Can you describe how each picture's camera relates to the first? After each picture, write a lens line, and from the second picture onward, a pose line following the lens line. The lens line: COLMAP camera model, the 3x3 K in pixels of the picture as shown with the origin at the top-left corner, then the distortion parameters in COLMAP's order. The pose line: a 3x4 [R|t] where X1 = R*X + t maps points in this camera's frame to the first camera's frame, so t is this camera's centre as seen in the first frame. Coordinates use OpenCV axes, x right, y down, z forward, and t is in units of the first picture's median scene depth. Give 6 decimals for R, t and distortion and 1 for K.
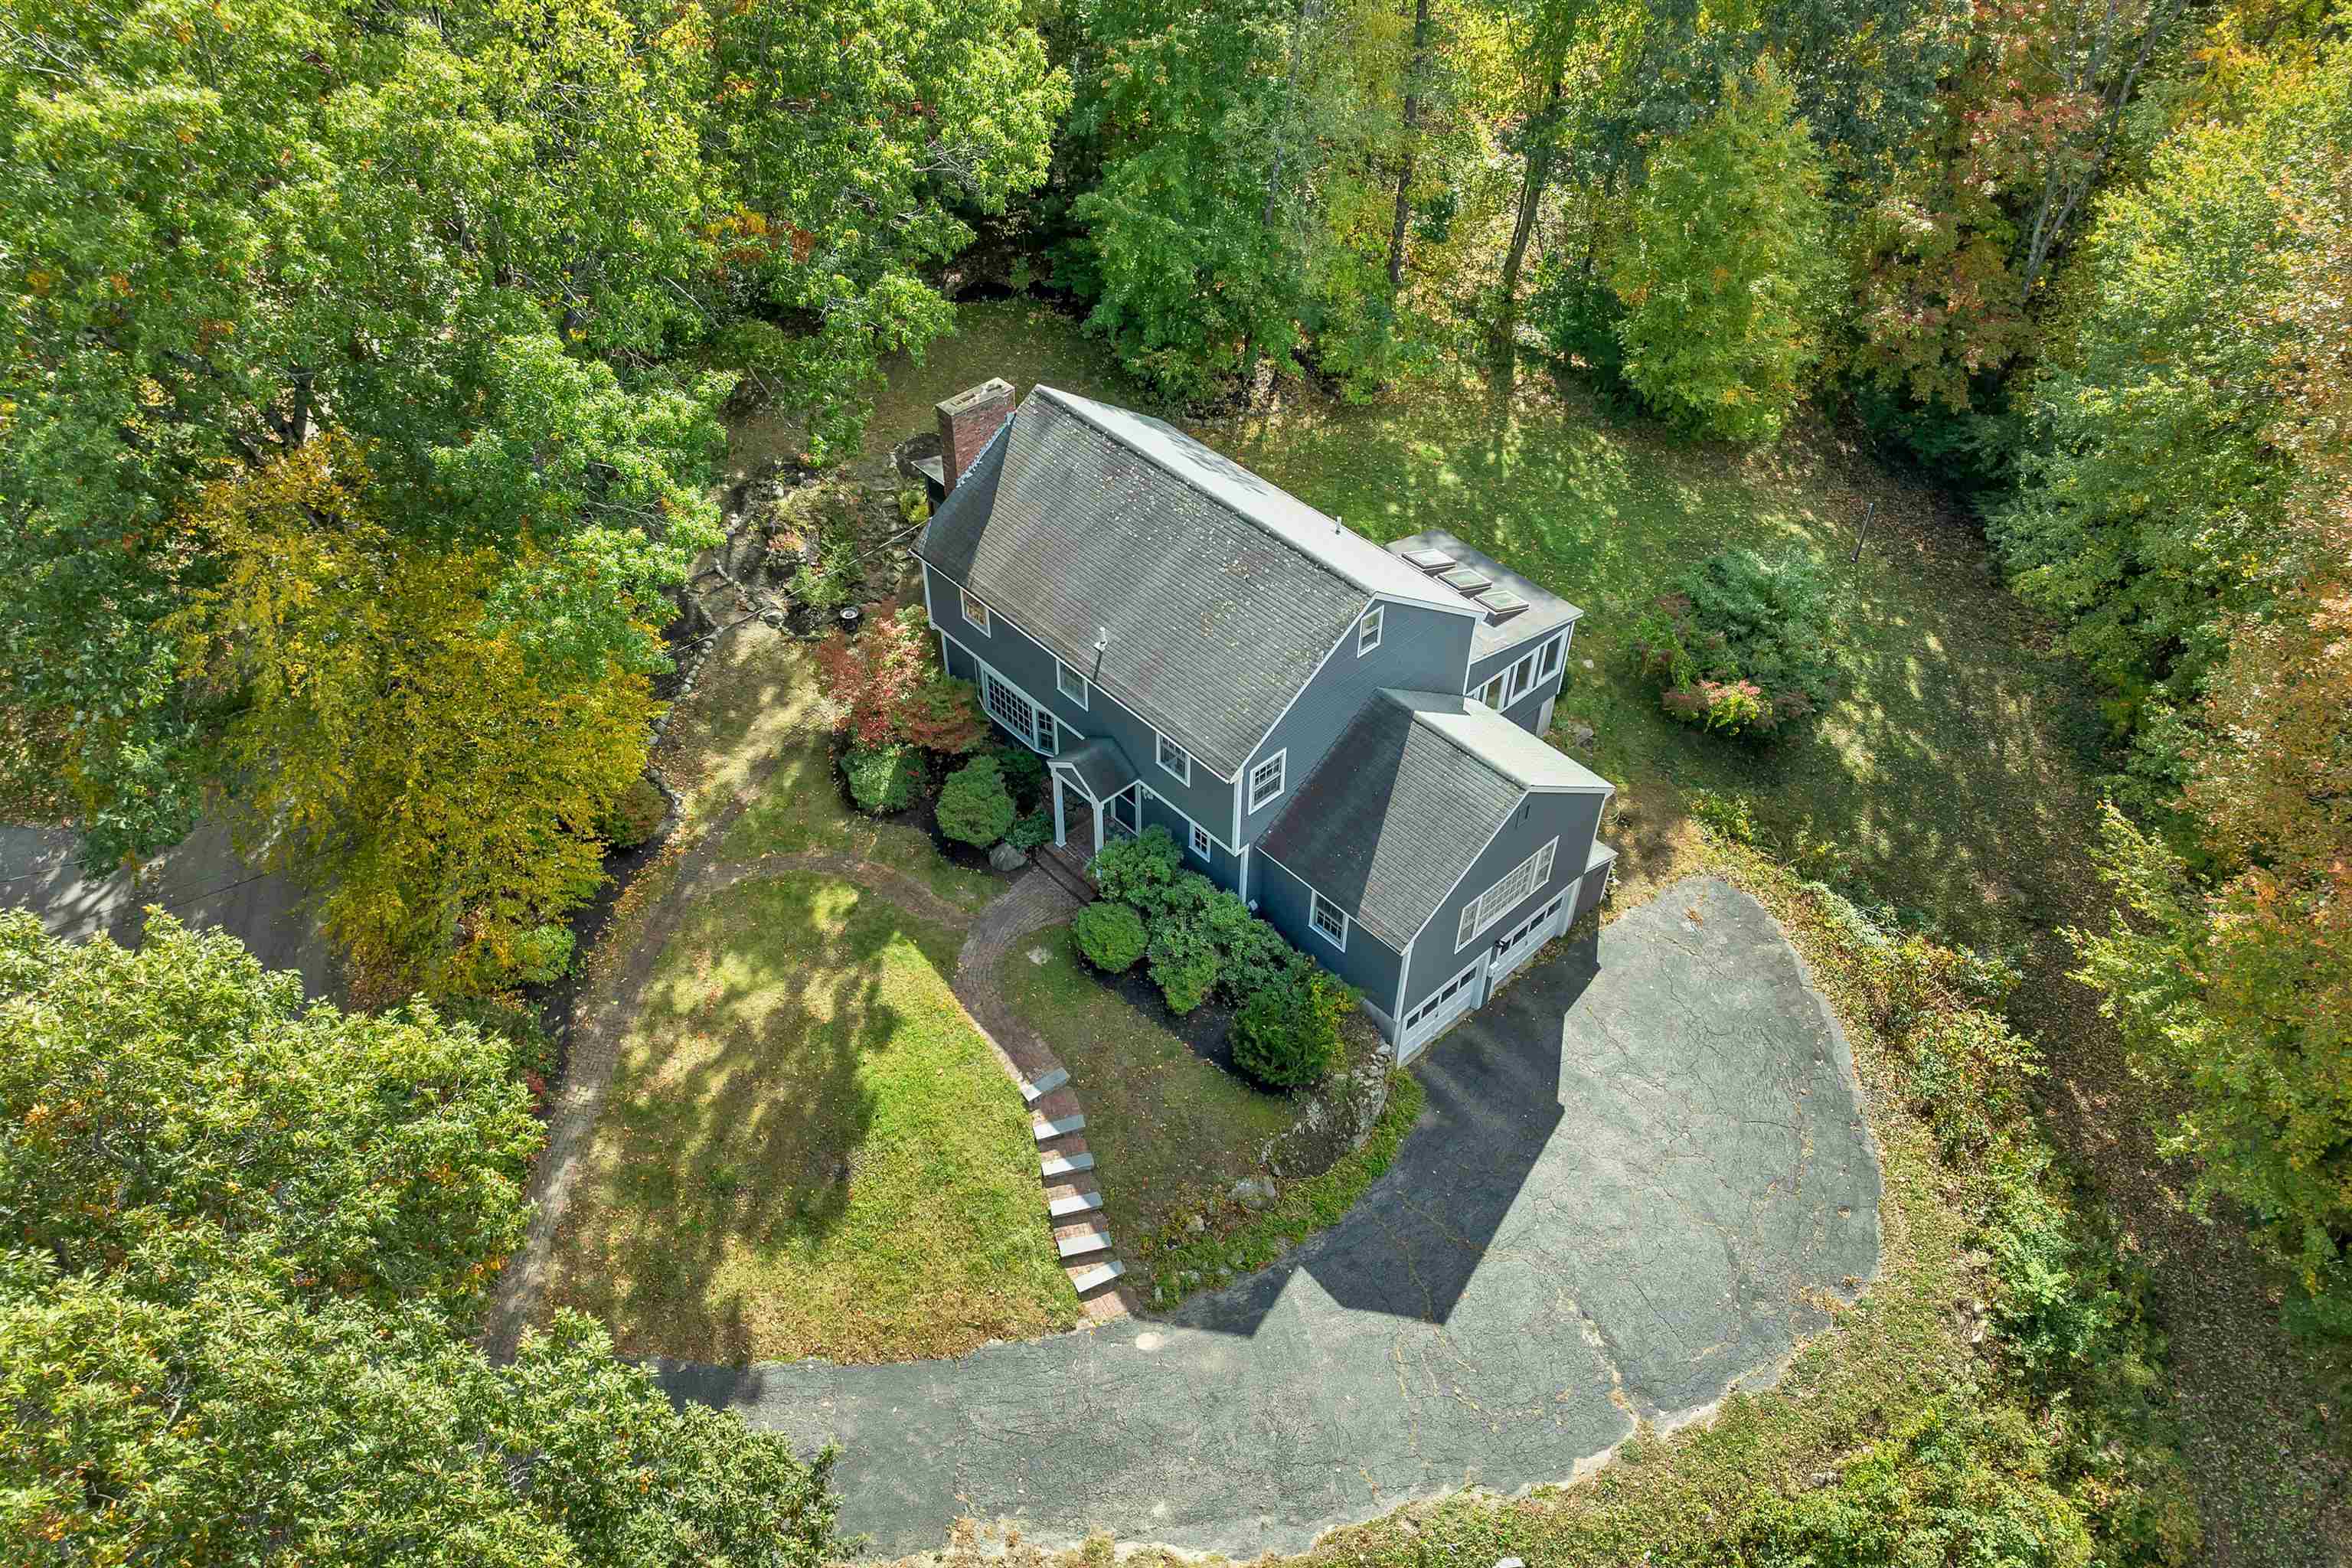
lens RADIAL K [[1698.3, 0, 1180.4], [0, 1698.3, 810.1], [0, 0, 1]] dist [-0.042866, 0.002299]
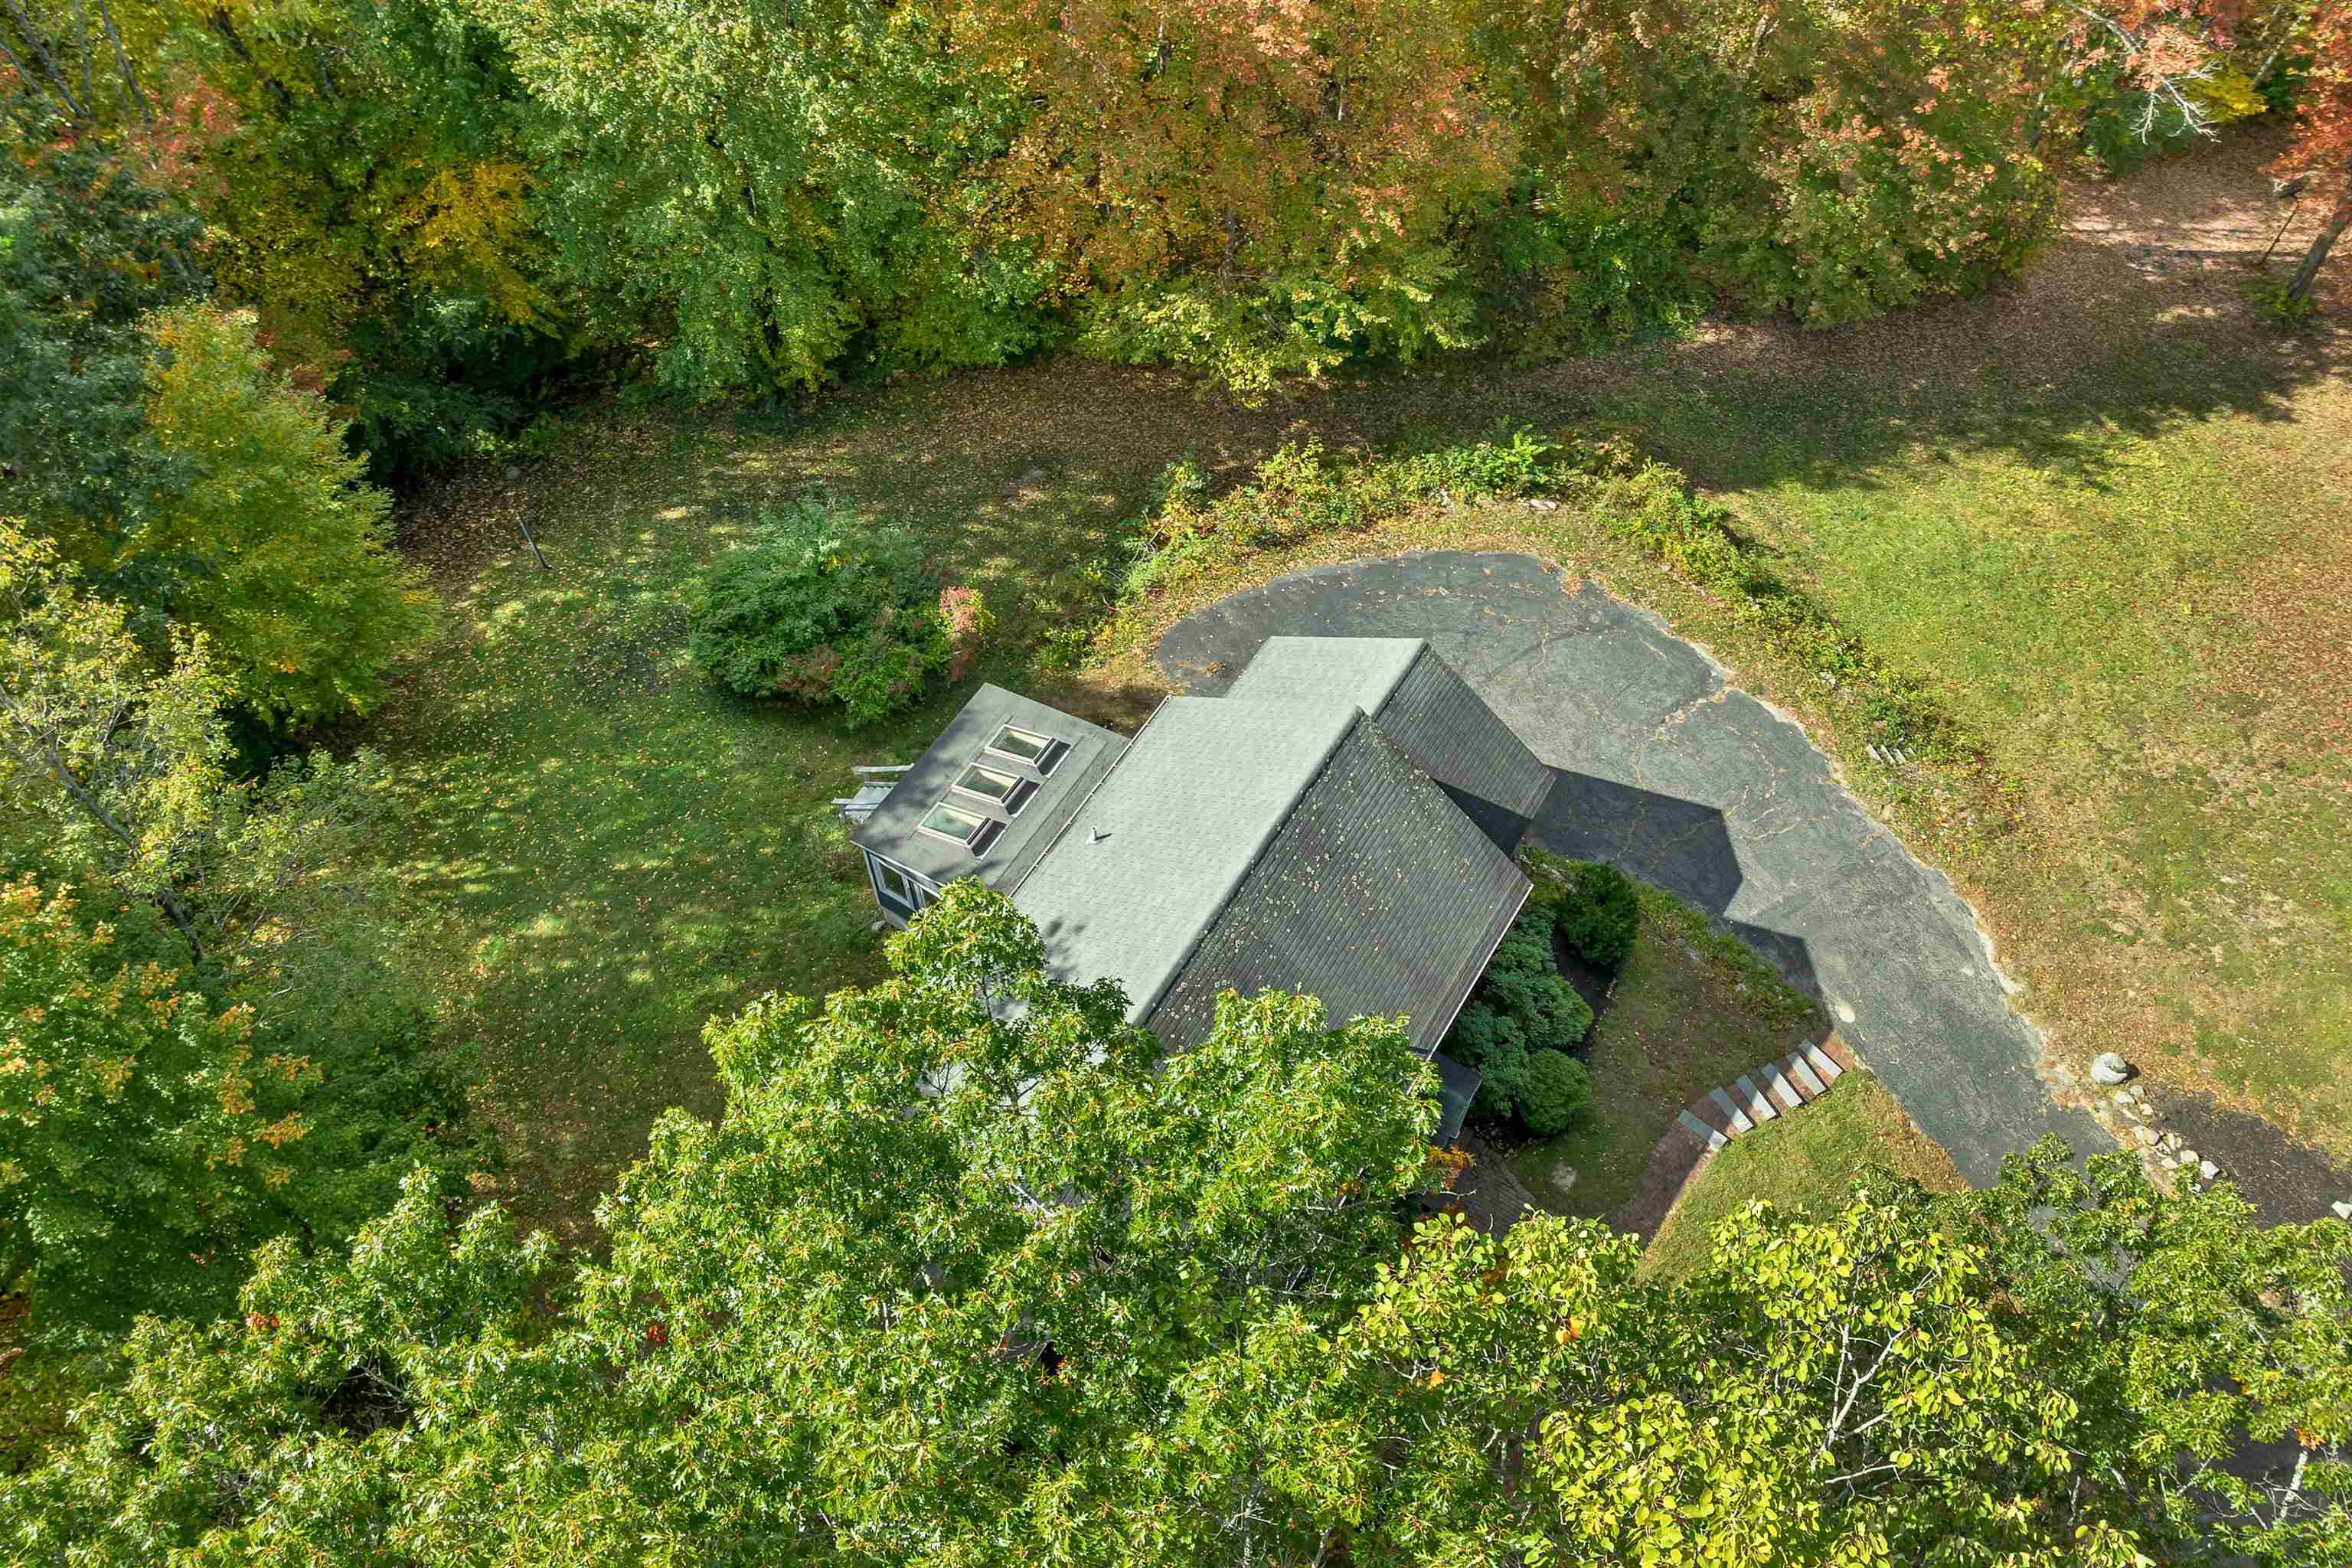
lens RADIAL K [[1698.3, 0, 1180.4], [0, 1698.3, 810.1], [0, 0, 1]] dist [-0.042866, 0.002299]
pose [[-0.259899, -0.818368, 0.512569, -0.351449], [0.665373, 0.232912, 0.709246, -0.782703], [-0.699808, 0.525382, 0.483986, 0.629803]]
